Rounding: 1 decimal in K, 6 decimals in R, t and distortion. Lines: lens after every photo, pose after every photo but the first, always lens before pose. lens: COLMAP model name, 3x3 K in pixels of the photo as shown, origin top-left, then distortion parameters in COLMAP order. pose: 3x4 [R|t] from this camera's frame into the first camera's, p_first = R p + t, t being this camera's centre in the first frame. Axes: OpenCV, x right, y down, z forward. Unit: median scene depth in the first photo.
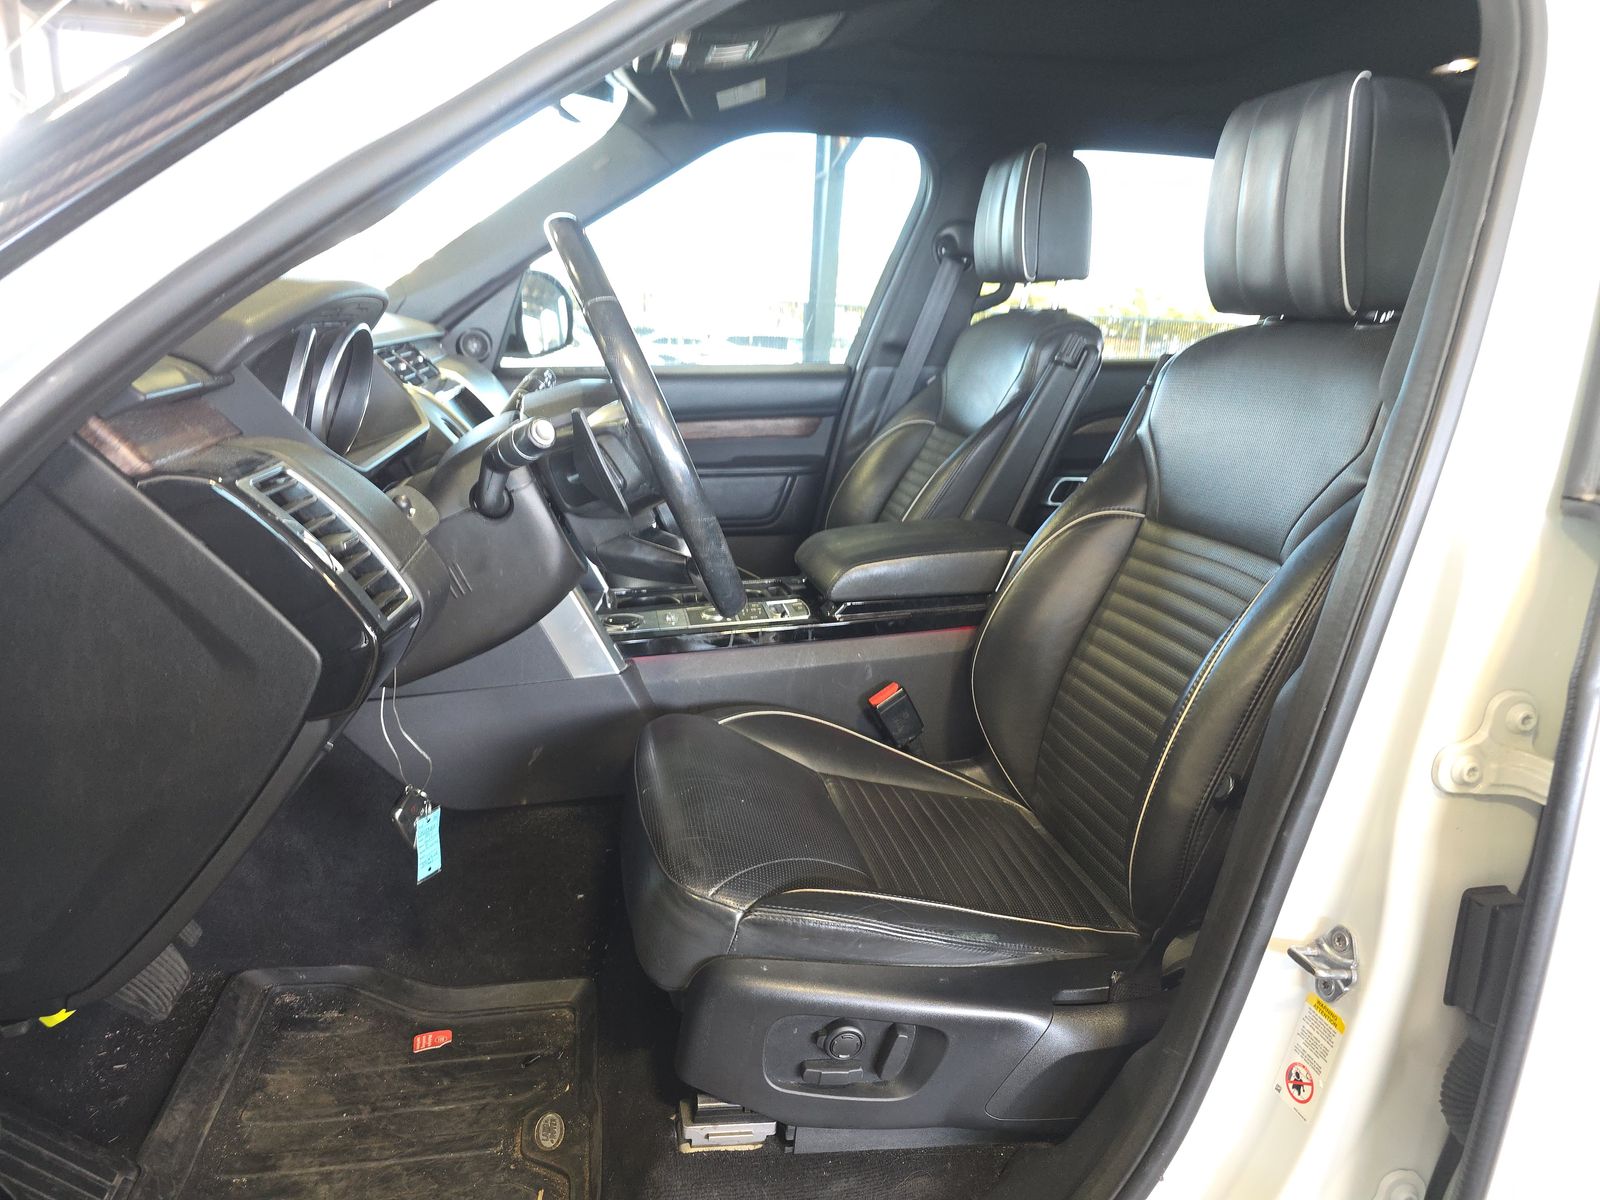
lens RADIAL K [[1001.9, 0, 800.0], [0, 1001.9, 600.0], [0, 0, 1]] dist [0.021204, -0.027520]
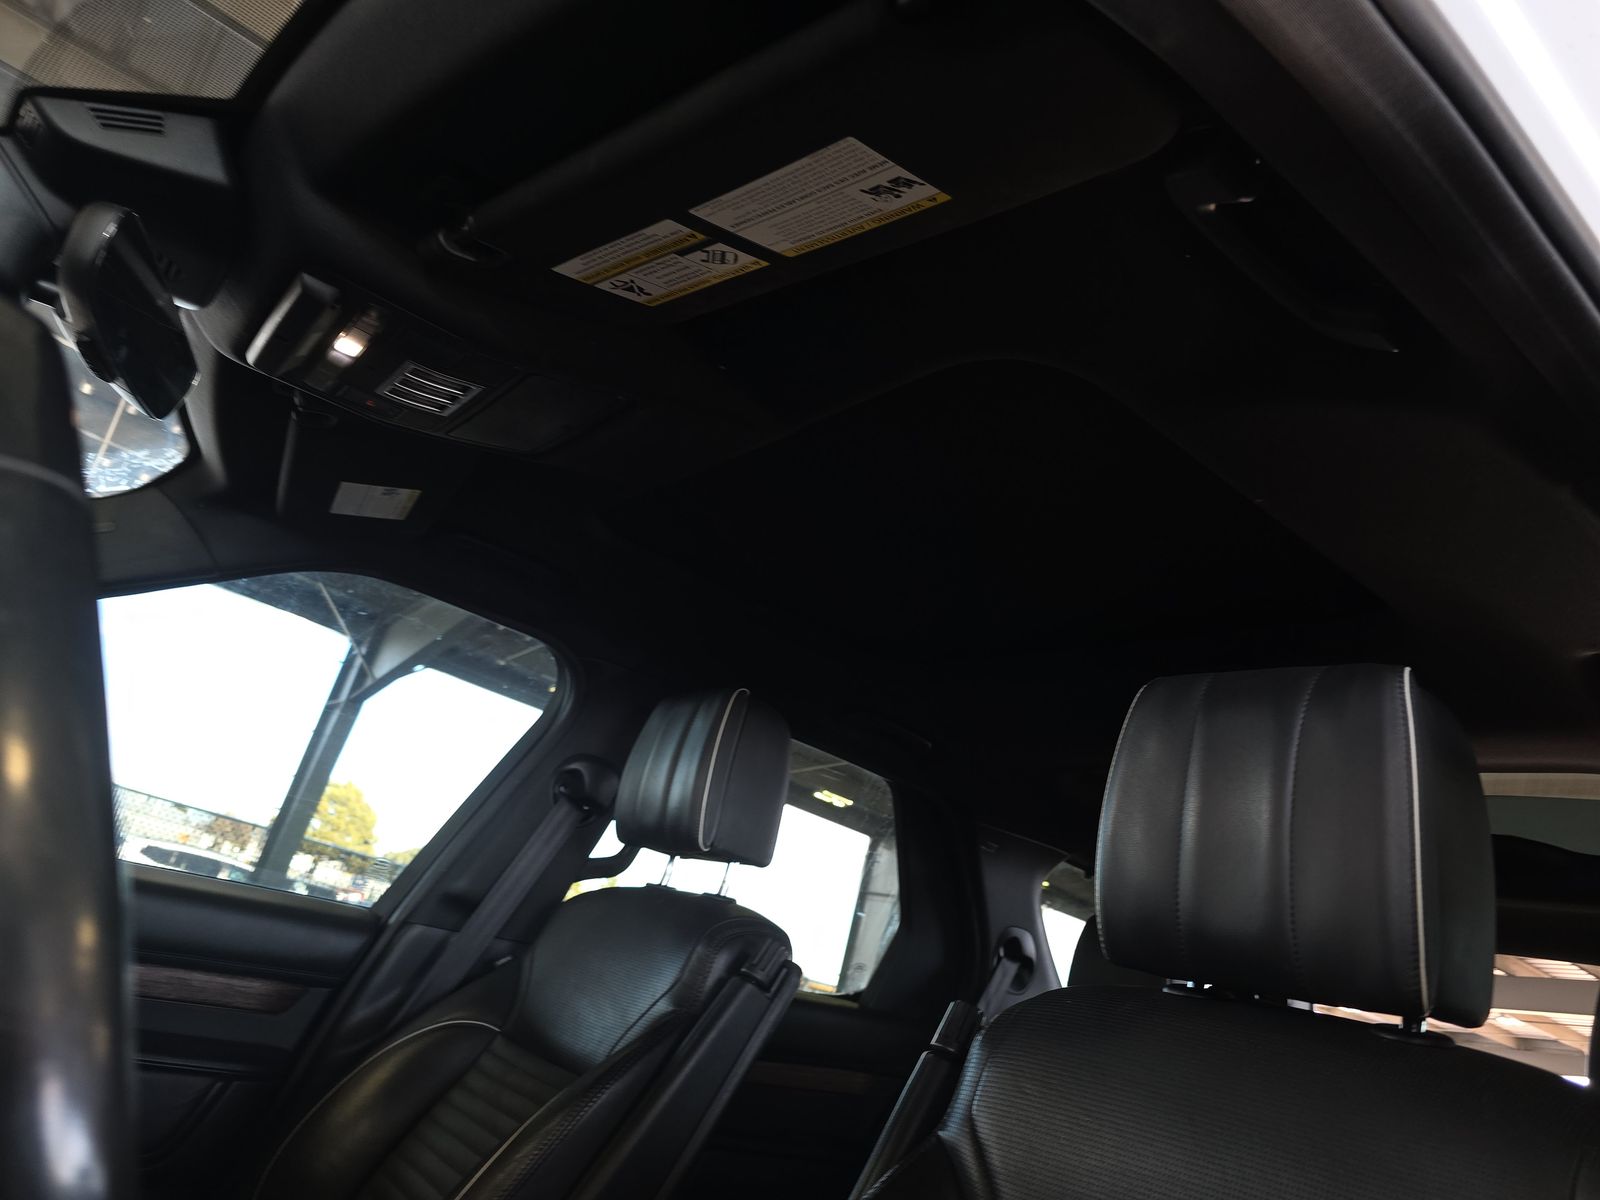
lens RADIAL K [[1001.9, 0, 800.0], [0, 1001.9, 600.0], [0, 0, 1]] dist [0.021204, -0.027520]
pose [[0.857822, 0.331524, 0.392726, -0.047936], [-0.067398, 0.830101, -0.553524, -0.057728], [-0.509509, 0.448356, 0.734423, 0.282853]]
